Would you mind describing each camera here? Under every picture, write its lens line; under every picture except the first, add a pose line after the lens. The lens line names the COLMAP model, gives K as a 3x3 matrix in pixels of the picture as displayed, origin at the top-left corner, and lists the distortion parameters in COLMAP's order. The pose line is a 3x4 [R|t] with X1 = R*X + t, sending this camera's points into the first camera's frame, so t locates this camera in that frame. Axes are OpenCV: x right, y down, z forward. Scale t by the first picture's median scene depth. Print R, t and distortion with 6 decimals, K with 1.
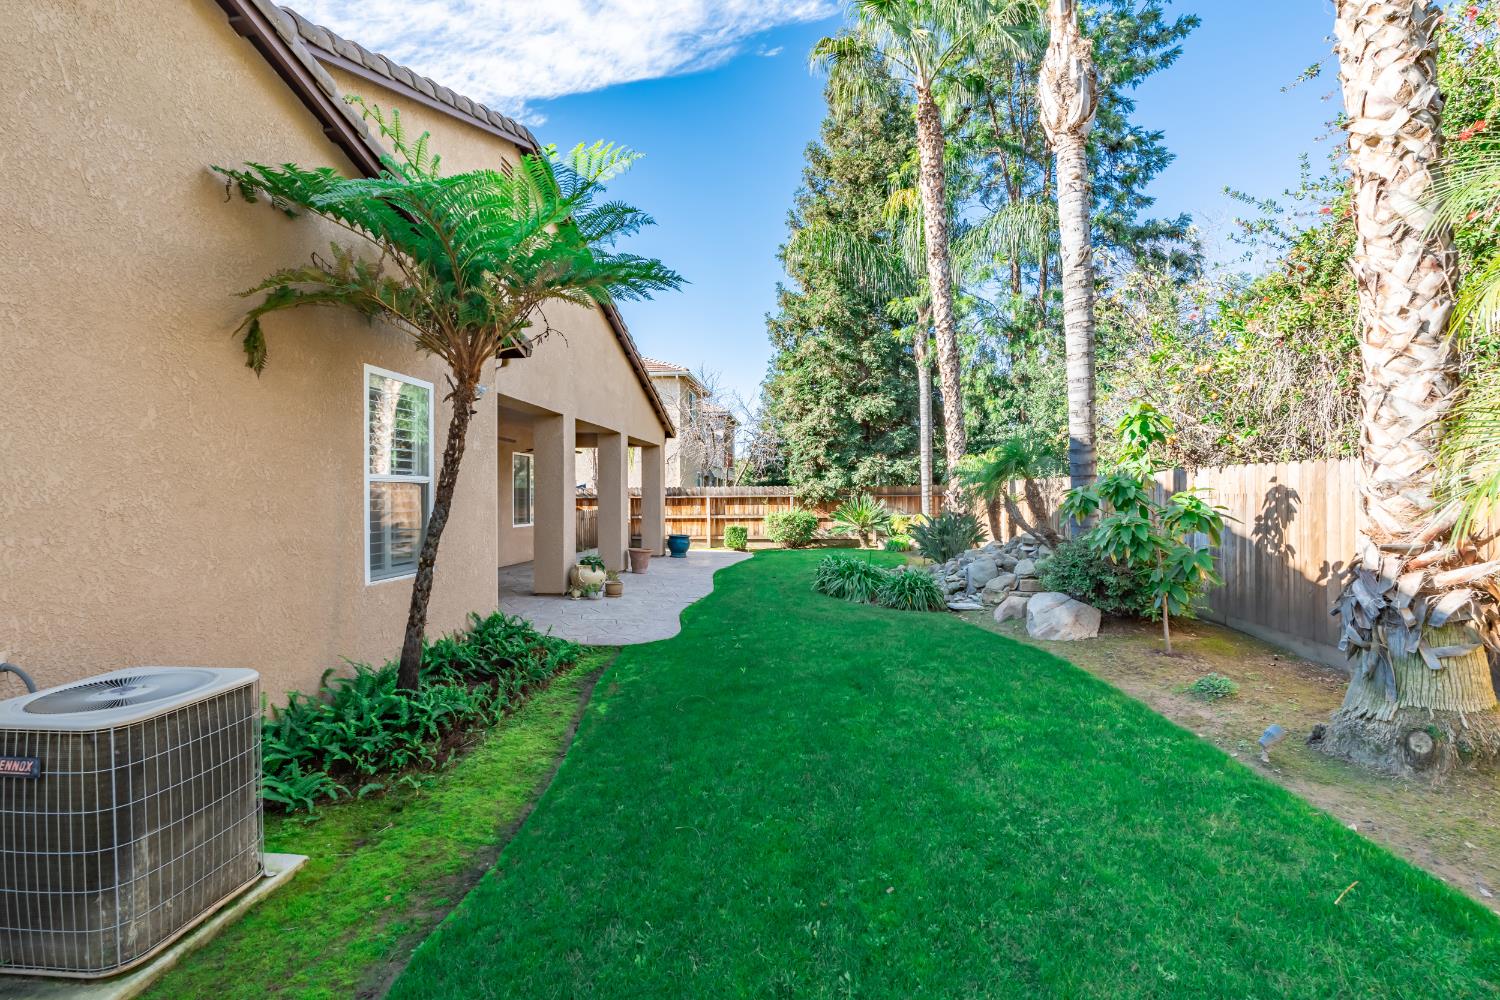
lens RADIAL K [[655.2, 0, 749.8], [0, 655.2, 507.0], [0, 0, 1]] dist [0.000971, -0.000836]
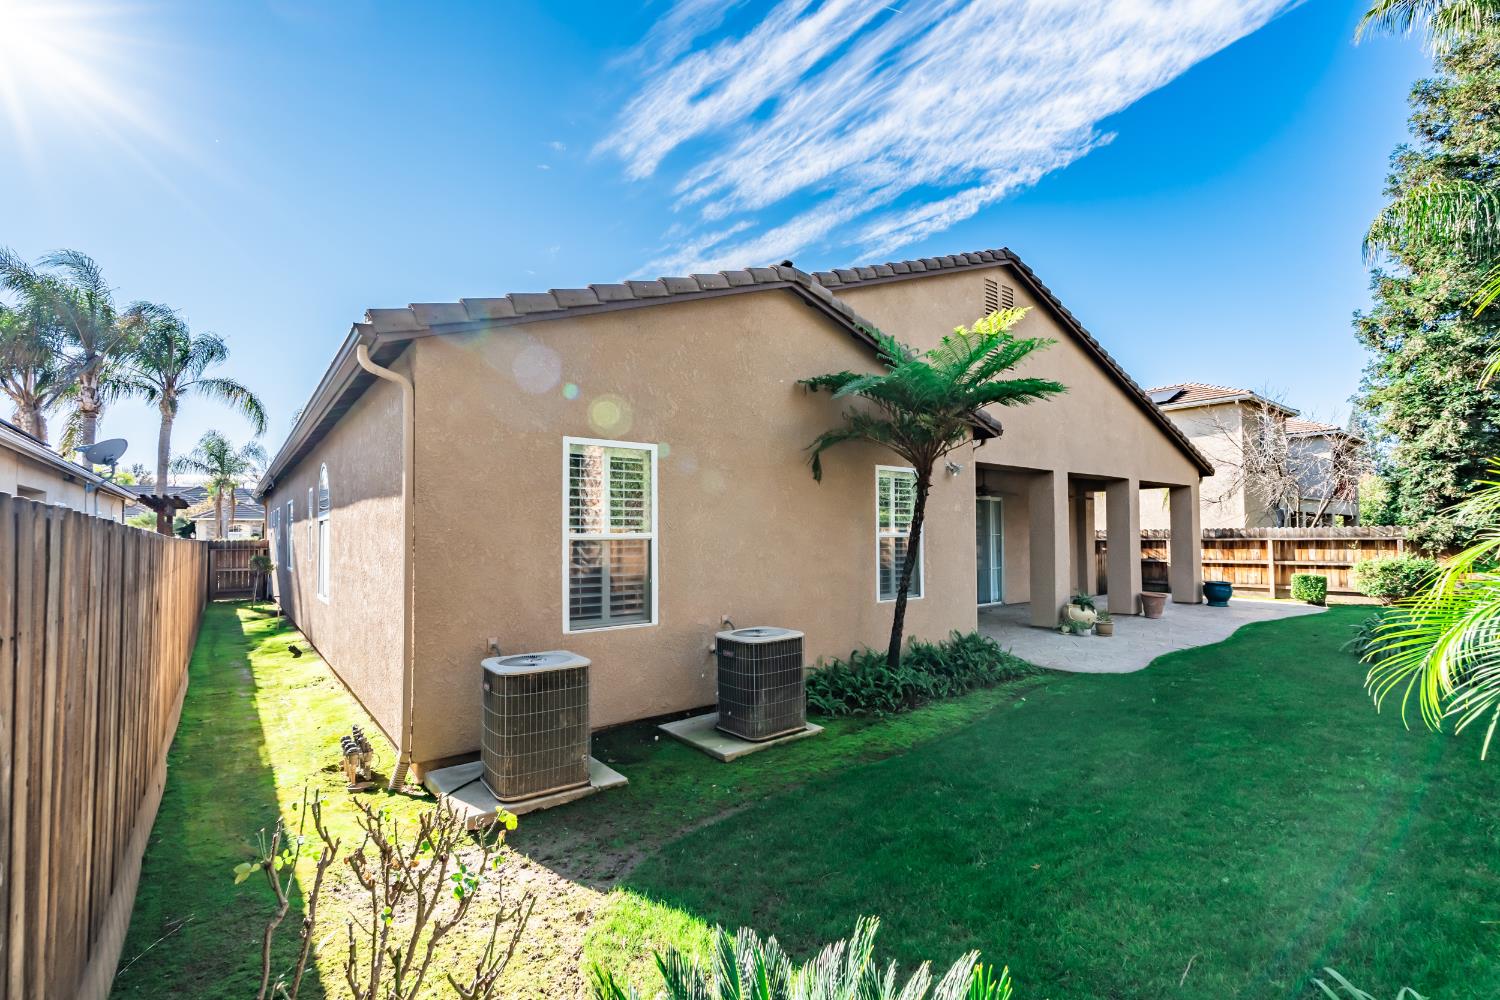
lens RADIAL K [[655.2, 0, 749.8], [0, 655.2, 507.0], [0, 0, 1]] dist [0.000971, -0.000836]
pose [[0.676959, -0.037166, -0.735082, 0.124377], [-0.005462, 0.998443, -0.055512, -0.007181], [0.736001, 0.041595, 0.675702, -0.103441]]
